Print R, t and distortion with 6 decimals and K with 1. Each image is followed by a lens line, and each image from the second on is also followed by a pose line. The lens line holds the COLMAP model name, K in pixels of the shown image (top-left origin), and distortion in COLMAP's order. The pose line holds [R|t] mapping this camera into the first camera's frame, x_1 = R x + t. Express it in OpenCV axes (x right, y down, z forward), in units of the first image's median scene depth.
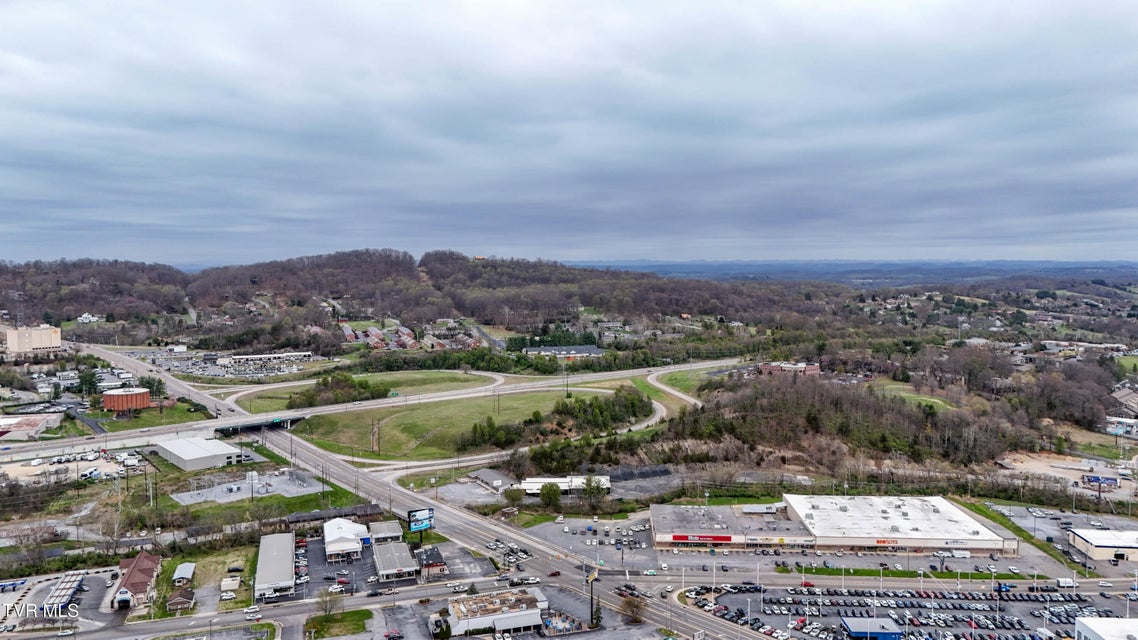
lens RADIAL K [[831.3, 0, 570.6], [0, 831.3, 313.4], [0, 0, 1]] dist [0.093992, -0.112244]
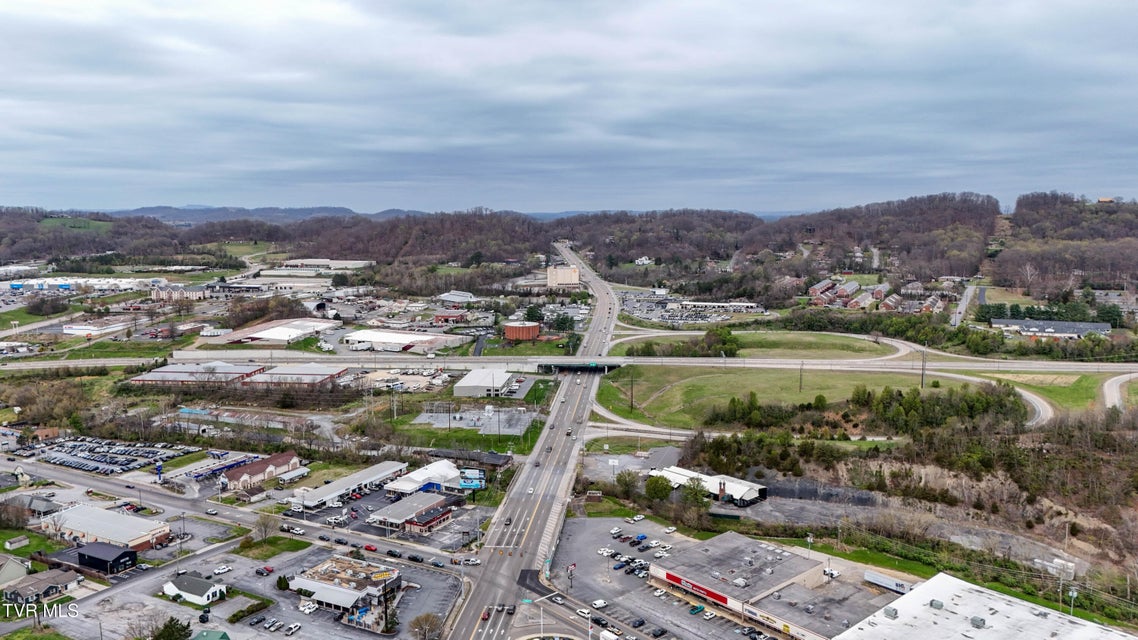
lens RADIAL K [[831.3, 0, 570.6], [0, 831.3, 313.4], [0, 0, 1]] dist [0.093992, -0.112244]
pose [[0.697861, 0.083473, -0.711352, 0.423765], [-0.038478, 0.996121, 0.079141, -0.020777], [0.715199, -0.027858, 0.698365, 0.293416]]
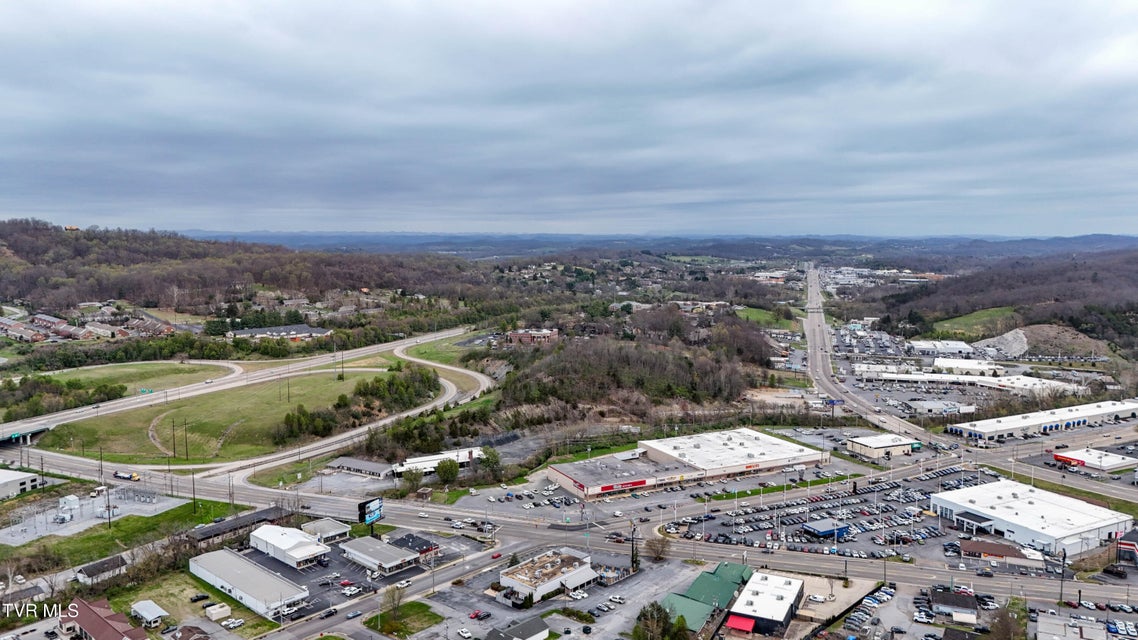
lens RADIAL K [[831.3, 0, 570.6], [0, 831.3, 313.4], [0, 0, 1]] dist [0.093992, -0.112244]
pose [[0.874836, -0.045731, 0.482257, -0.313135], [0.029475, 0.998715, 0.041236, -0.007748], [-0.483523, -0.021860, 0.875059, 0.043871]]
